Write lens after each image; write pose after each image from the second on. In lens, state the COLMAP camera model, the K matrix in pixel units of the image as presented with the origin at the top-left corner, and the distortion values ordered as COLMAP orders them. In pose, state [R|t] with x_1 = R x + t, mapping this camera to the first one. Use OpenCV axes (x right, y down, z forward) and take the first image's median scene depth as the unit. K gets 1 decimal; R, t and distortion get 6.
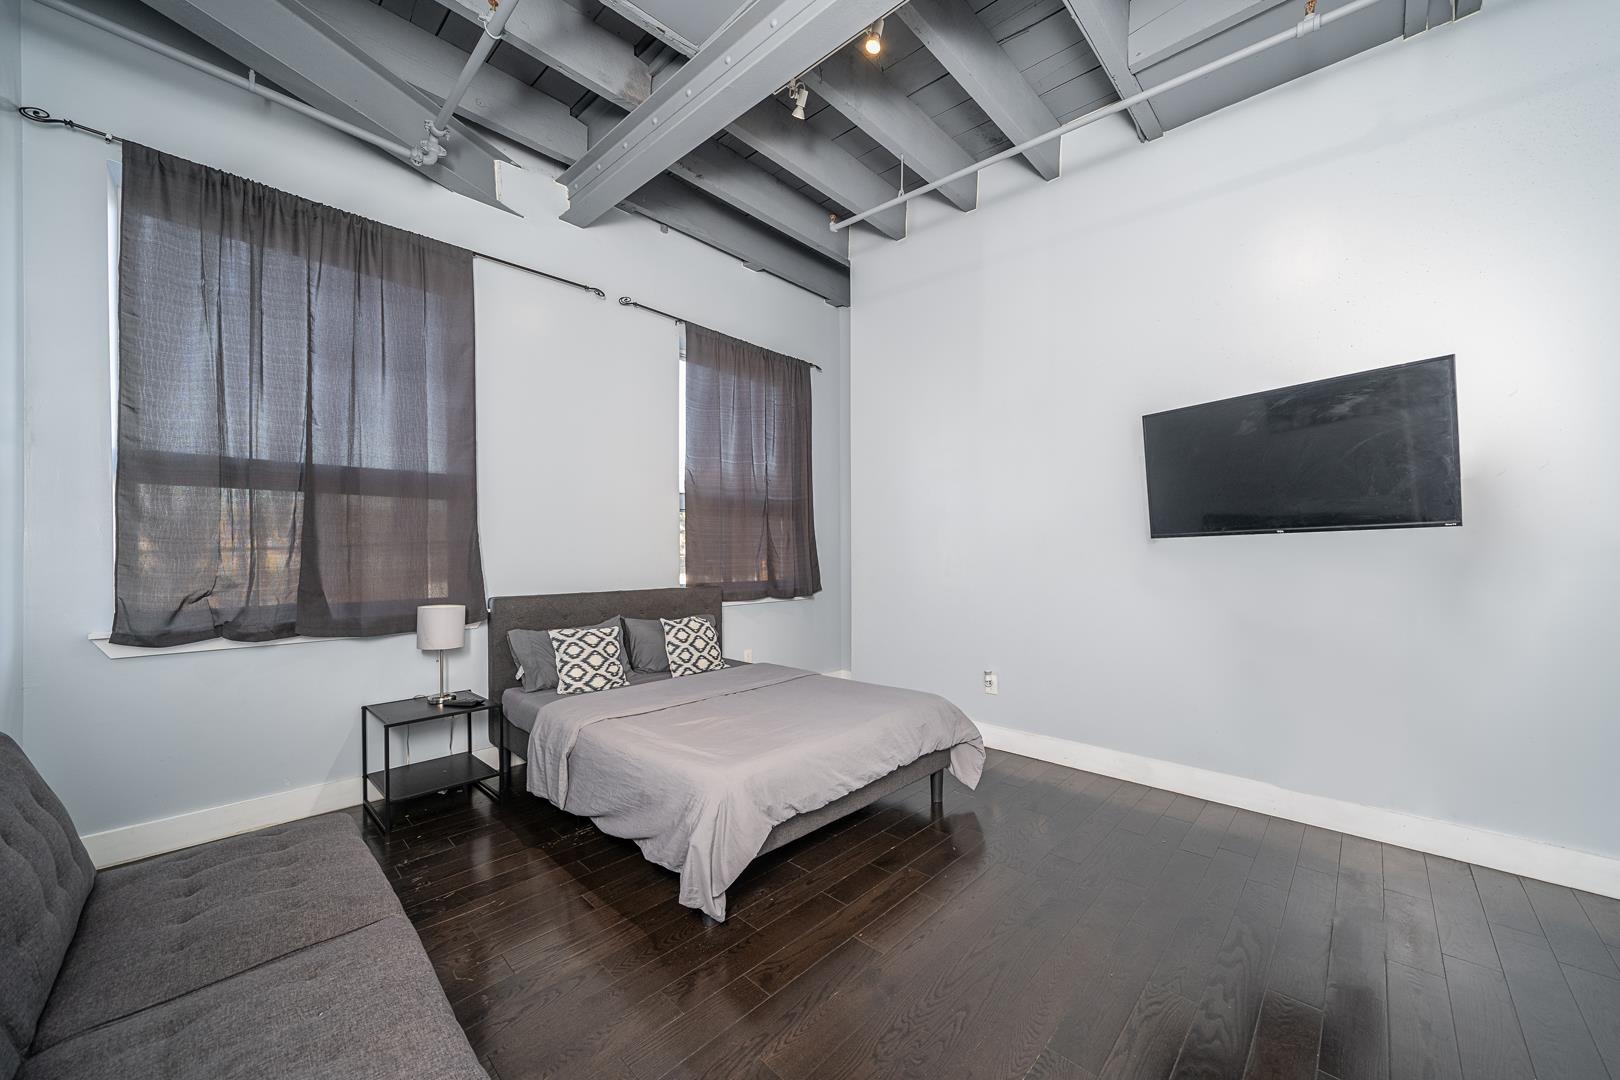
lens RADIAL K [[593.8, 0, 810.0], [0, 593.8, 540.0], [0, 0, 1]] dist [-0.000849, -0.000081]
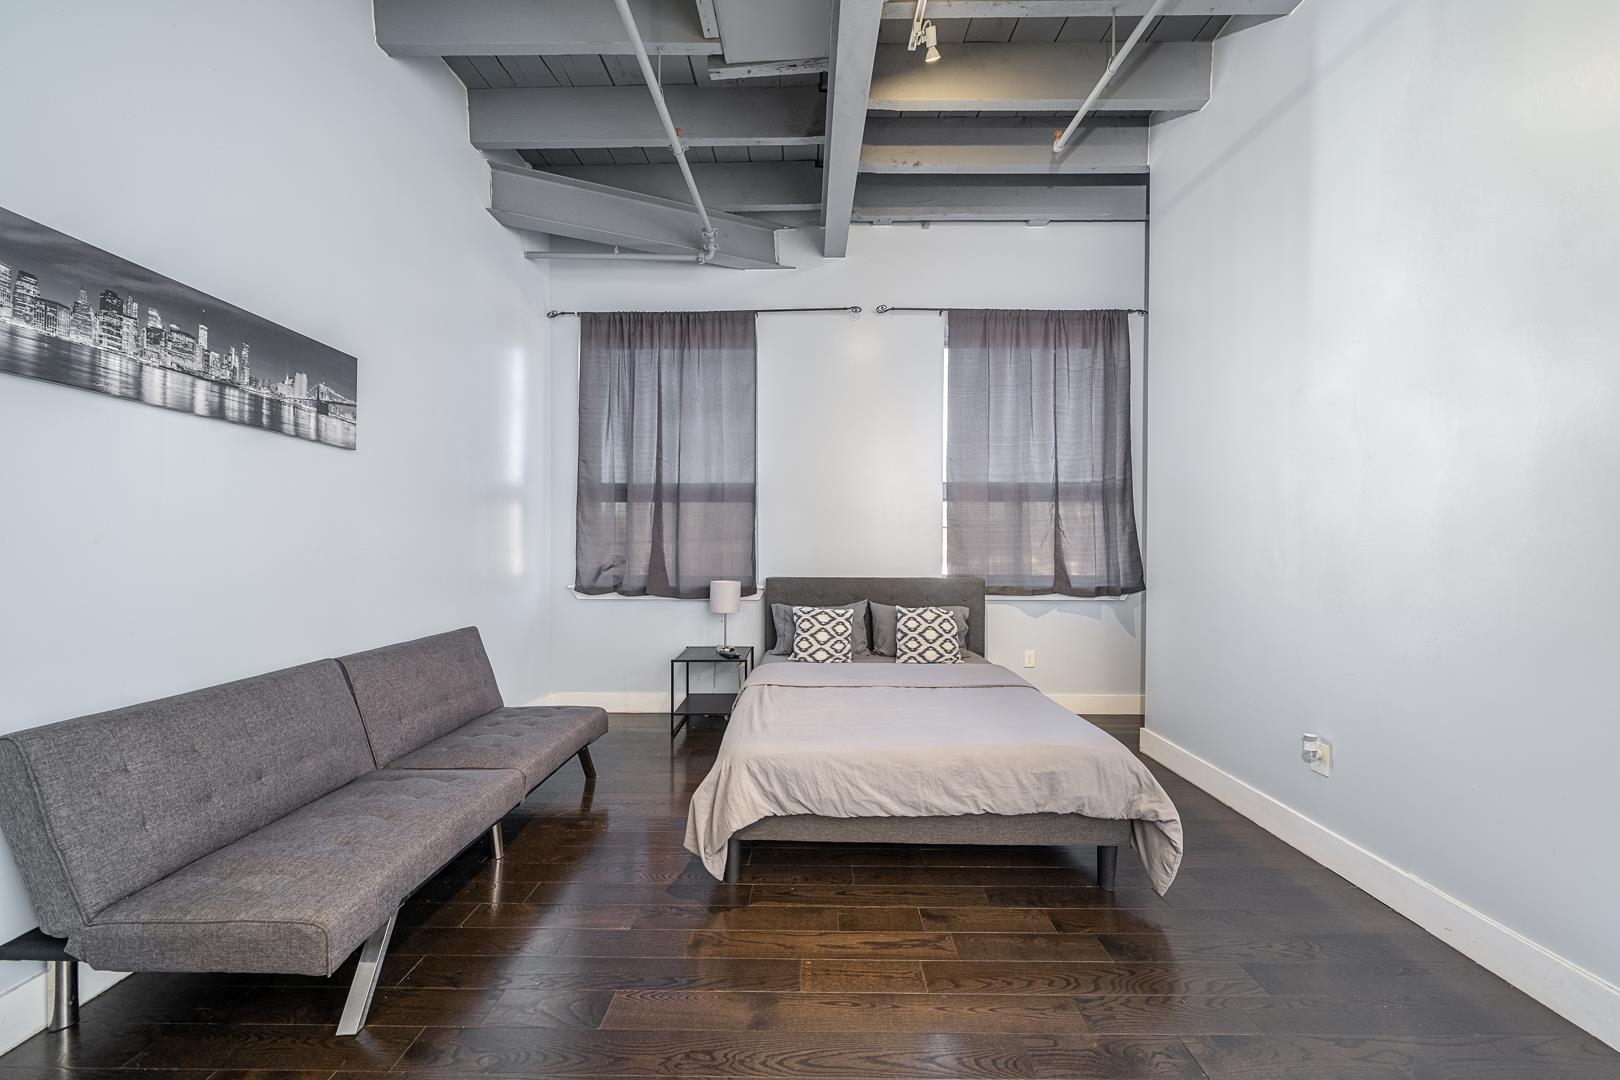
lens RADIAL K [[562.0, 0, 810.0], [0, 562.0, 540.0], [0, 0, 1]] dist [-0.001534, -0.000265]
pose [[0.679681, 0.000777, -0.733507, 0.419433], [0.012131, 0.999851, 0.012300, 0.002728], [0.733407, -0.017258, 0.679571, 0.247456]]
